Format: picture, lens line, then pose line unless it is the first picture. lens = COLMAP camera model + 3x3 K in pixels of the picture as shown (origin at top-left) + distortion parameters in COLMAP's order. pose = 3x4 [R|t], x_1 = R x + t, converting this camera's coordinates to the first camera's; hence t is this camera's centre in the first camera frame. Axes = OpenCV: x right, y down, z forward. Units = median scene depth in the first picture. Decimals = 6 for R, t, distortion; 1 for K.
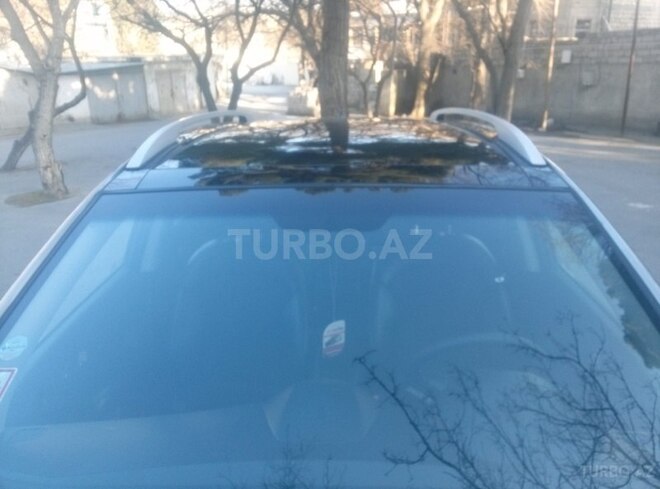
lens RADIAL K [[535.7, 0, 330.0], [0, 535.7, 244.5], [0, 0, 1]] dist [-0.001321, -0.011896]
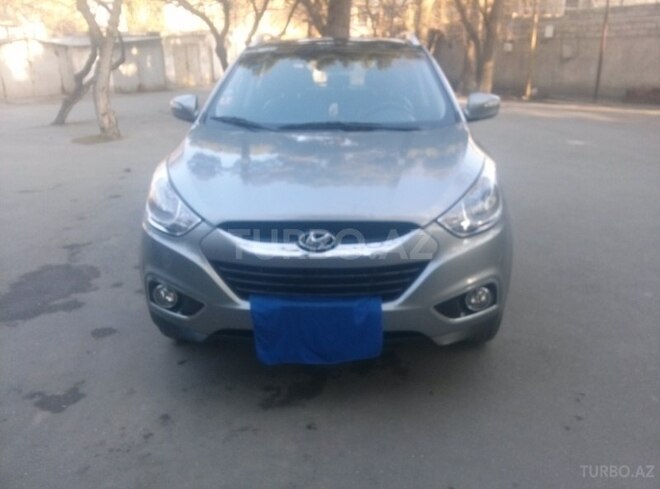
lens RADIAL K [[548.1, 0, 330.0], [0, 548.1, 244.5], [0, 0, 1]] dist [-0.012814, -0.001827]
pose [[0.999948, 0.007358, -0.007047, 0.001319], [-0.007187, 0.999683, 0.024120, 0.064029], [0.007222, -0.024068, 0.999684, -0.139169]]
